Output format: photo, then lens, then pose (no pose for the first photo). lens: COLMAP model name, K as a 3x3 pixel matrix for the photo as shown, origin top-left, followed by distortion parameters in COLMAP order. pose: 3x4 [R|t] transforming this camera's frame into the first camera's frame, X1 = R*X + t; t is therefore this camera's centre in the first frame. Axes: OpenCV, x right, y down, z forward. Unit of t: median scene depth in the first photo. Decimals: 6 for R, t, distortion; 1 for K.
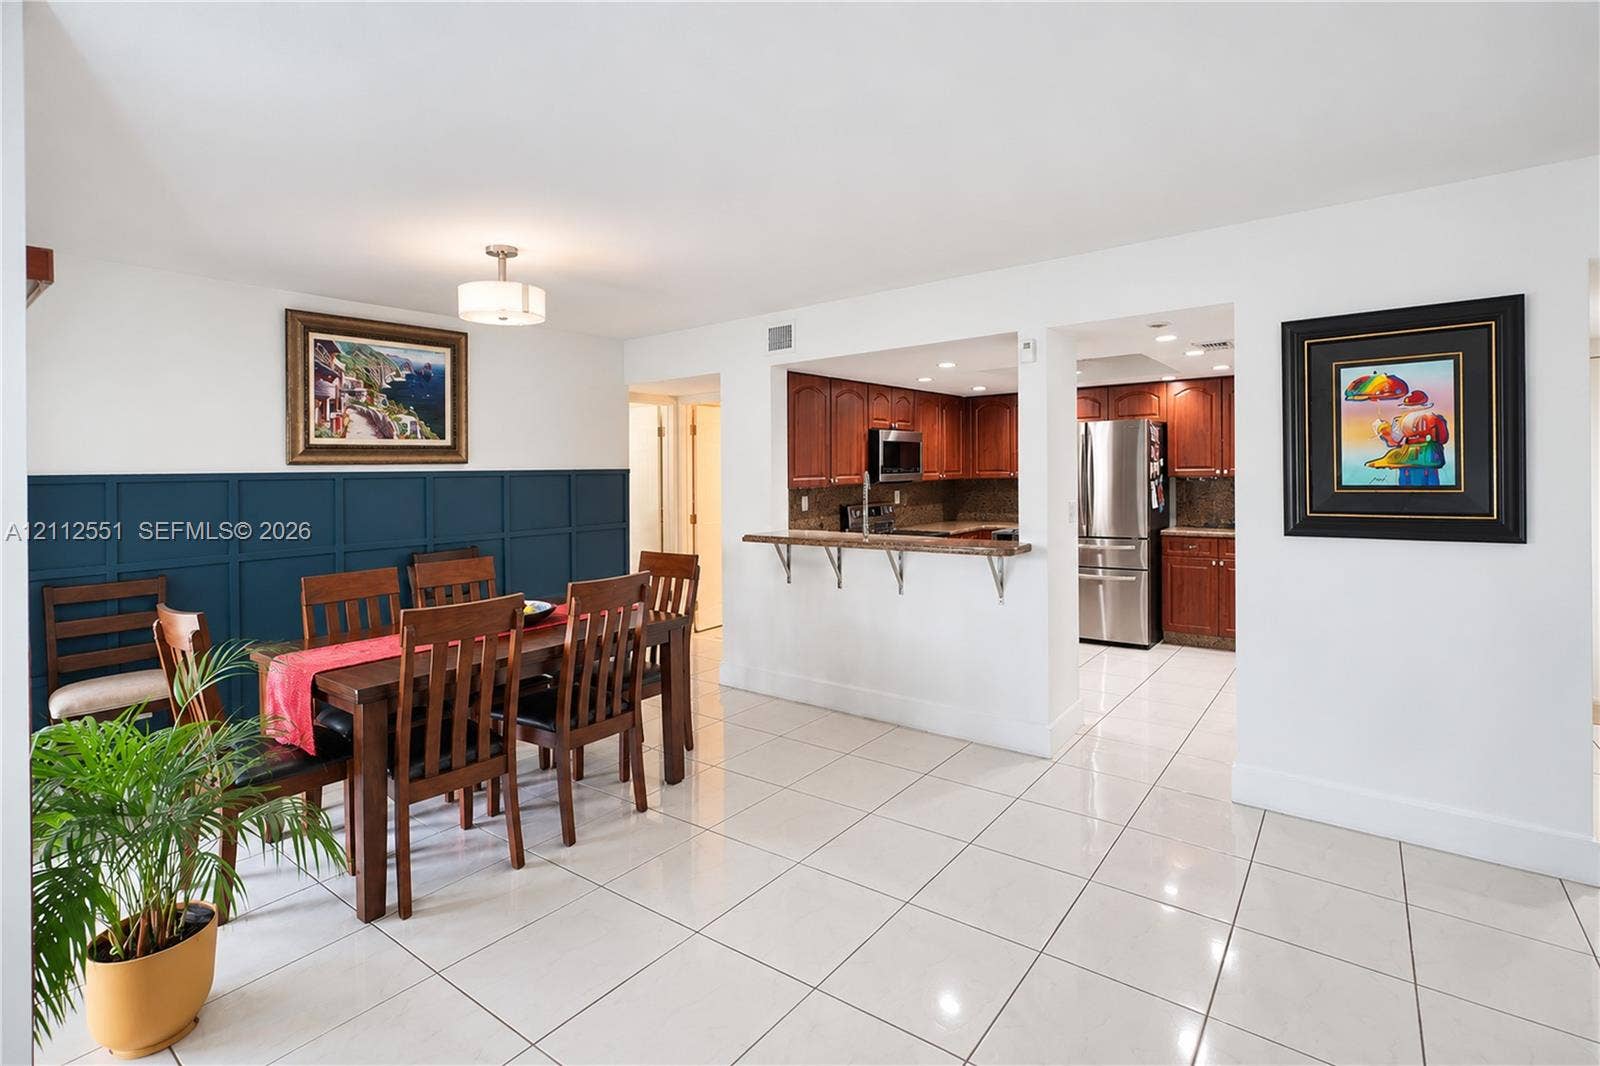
lens RADIAL K [[774.3, 0, 821.7], [0, 774.3, 475.9], [0, 0, 1]] dist [0.000392, -0.000012]
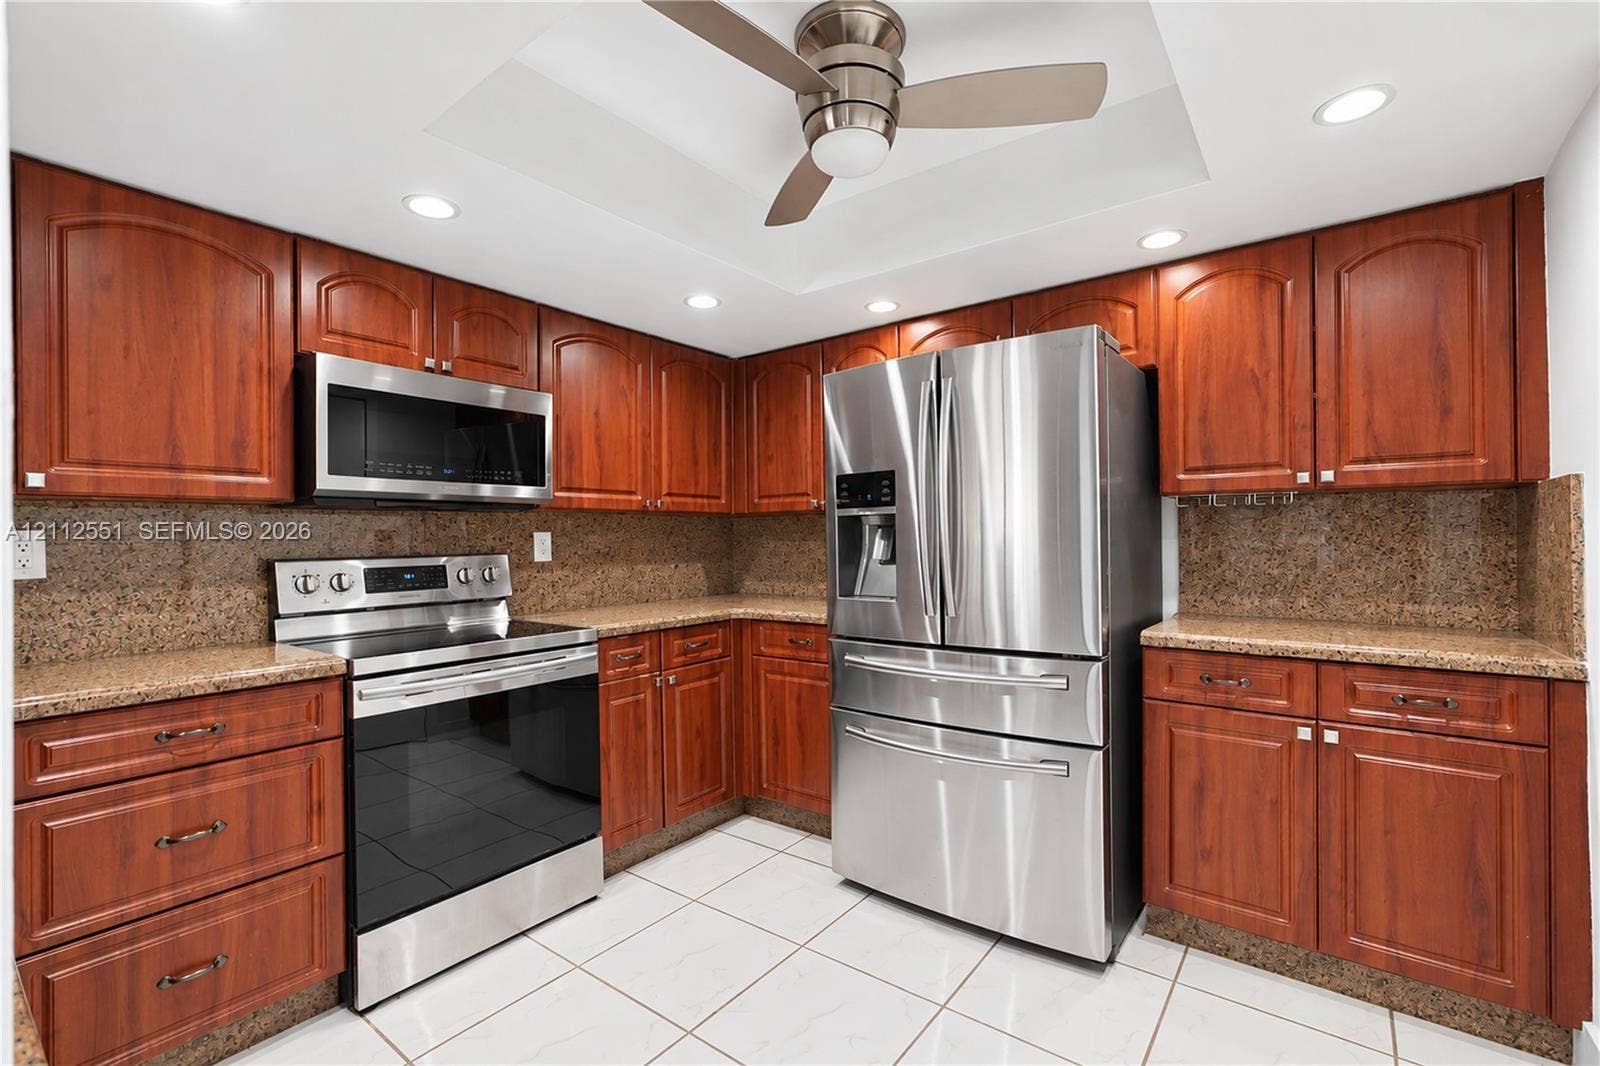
lens RADIAL K [[714.1, 0, 763.6], [0, 714.1, 536.5], [0, 0, 1]] dist [0.003667, 0.000380]
pose [[0.996619, -0.001709, -0.082144, 0.296659], [0.001473, 0.999995, -0.002937, 0.026189], [0.082148, 0.002806, 0.996616, 0.668129]]
